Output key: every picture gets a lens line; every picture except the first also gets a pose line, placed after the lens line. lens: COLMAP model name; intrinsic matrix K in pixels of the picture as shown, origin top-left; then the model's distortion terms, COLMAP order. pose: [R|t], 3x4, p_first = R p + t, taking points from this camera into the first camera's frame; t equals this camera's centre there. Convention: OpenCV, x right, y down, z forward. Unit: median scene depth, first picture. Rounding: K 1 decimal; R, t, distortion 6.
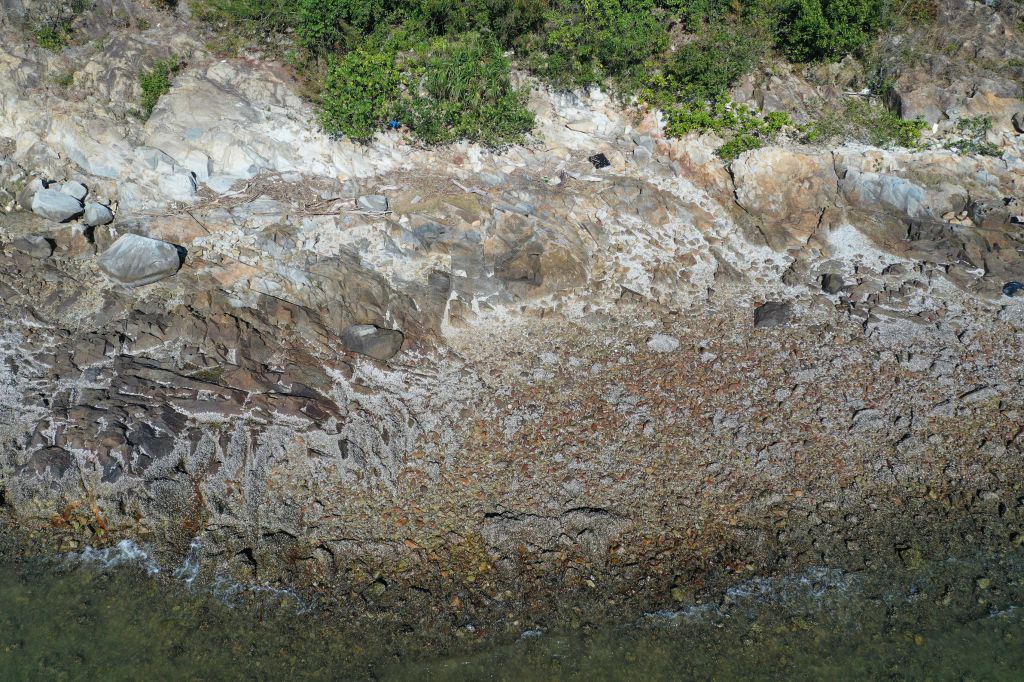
lens RADIAL K [[784.7, 0, 512.0], [0, 784.7, 341.0], [0, 0, 1]] dist [0.008607, 0.000861]
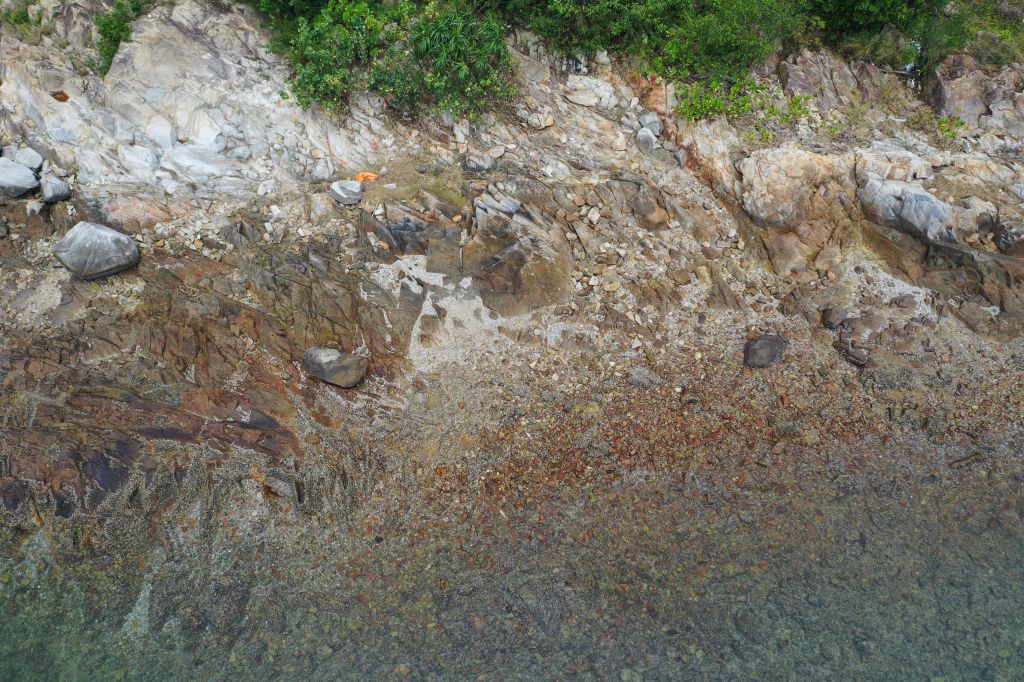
lens RADIAL K [[789.1, 0, 512.0], [0, 789.1, 341.0], [0, 0, 1]] dist [-0.004159, -0.001107]
pose [[0.998545, 0.050471, -0.018985, 0.043422], [-0.046093, 0.981609, 0.185253, -0.182545], [0.027986, -0.184108, 0.982507, 0.062545]]
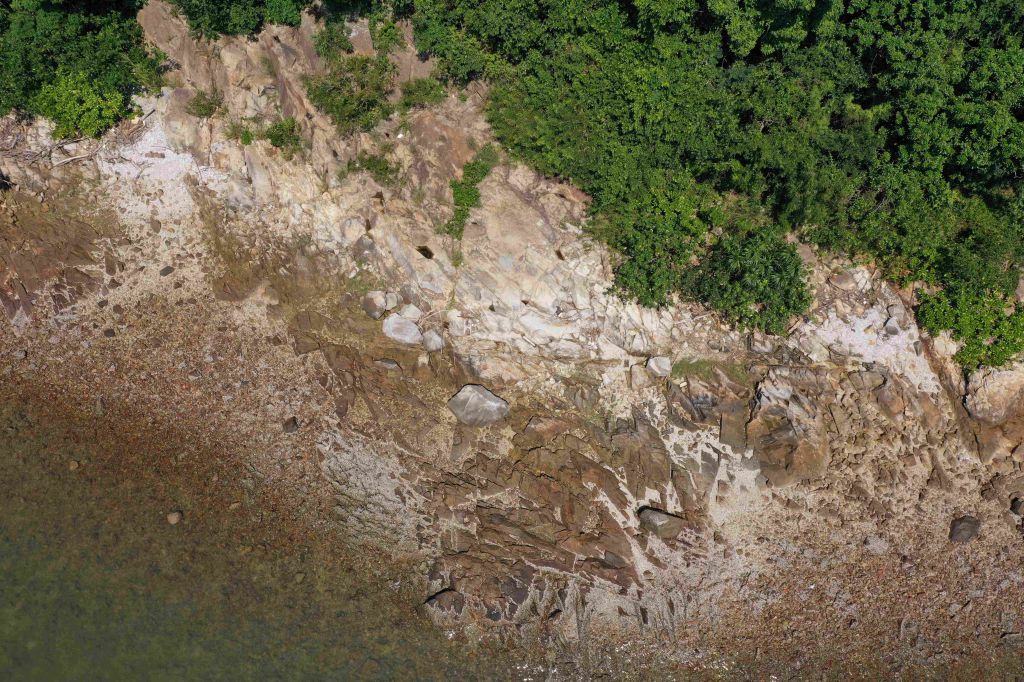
lens RADIAL K [[801.7, 0, 511.6], [0, 801.7, 330.2], [0, 0, 1]] dist [0.008851, -0.001373]
pose [[0.990317, 0.133628, -0.037623, -0.363354], [-0.102128, 0.884847, 0.454550, -0.762681], [0.094031, -0.446307, 0.889926, -0.097698]]
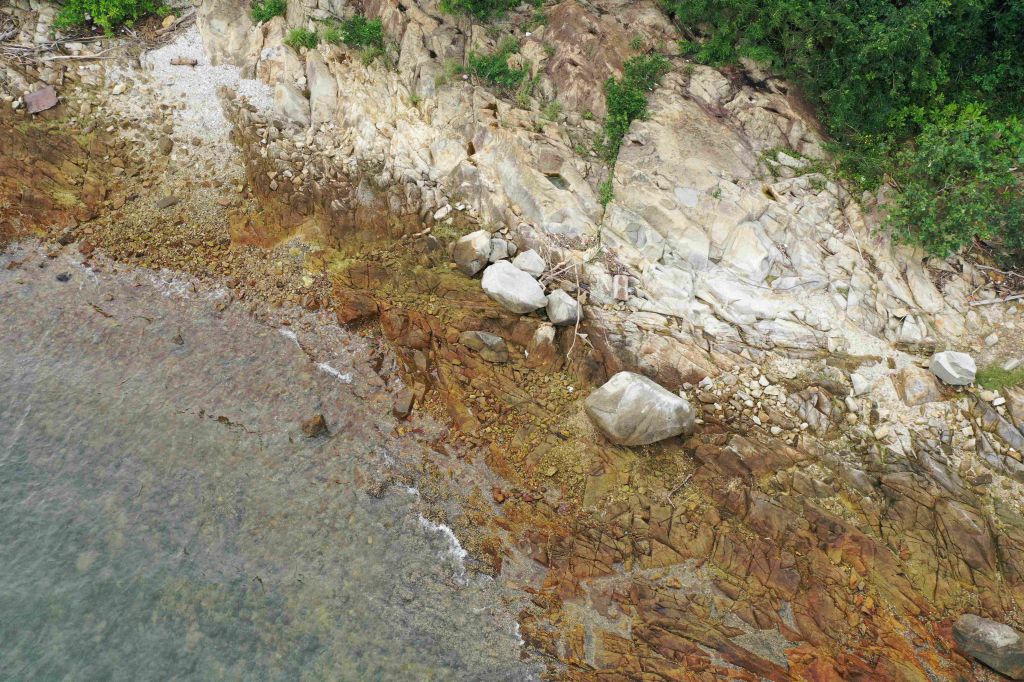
lens RADIAL K [[801.7, 0, 511.6], [0, 801.7, 330.2], [0, 0, 1]] dist [0.008851, -0.001373]
pose [[0.973380, 0.185237, -0.134973, -0.470294], [-0.151028, 0.961353, 0.230198, -0.311283], [0.172398, -0.203686, 0.963738, 0.248407]]
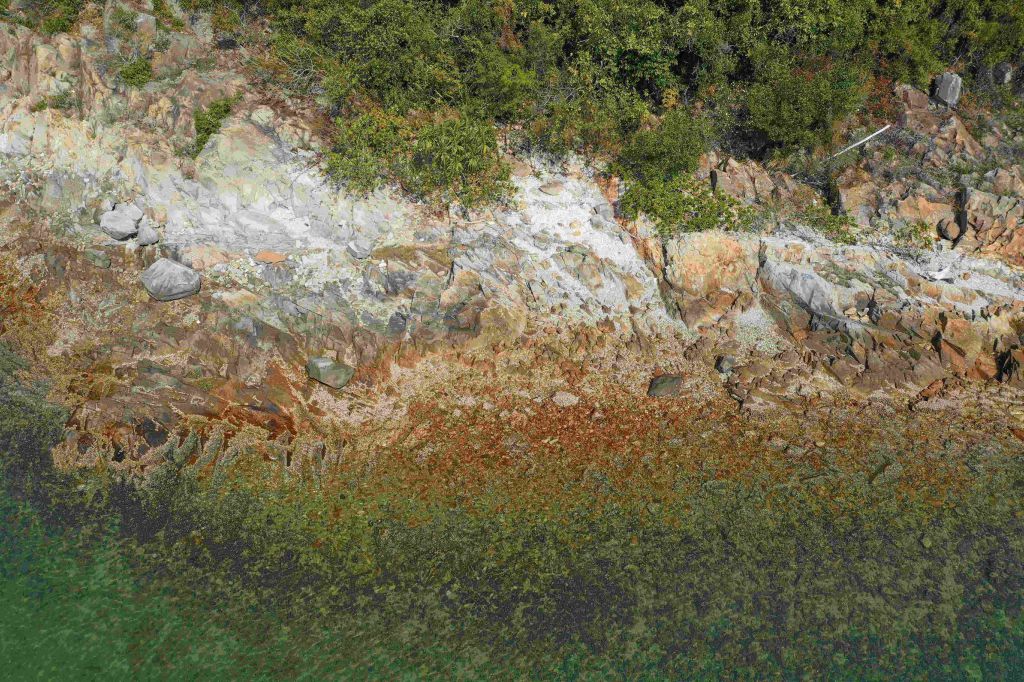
lens RADIAL K [[786.2, 0, 512.0], [0, 786.2, 341.0], [0, 0, 1]] dist [-0.002569, -0.003020]
pose [[0.986062, 0.111845, -0.123180, 0.217145], [-0.105588, 0.992819, 0.056226, -0.126058], [0.128584, -0.042436, 0.990790, -0.169705]]
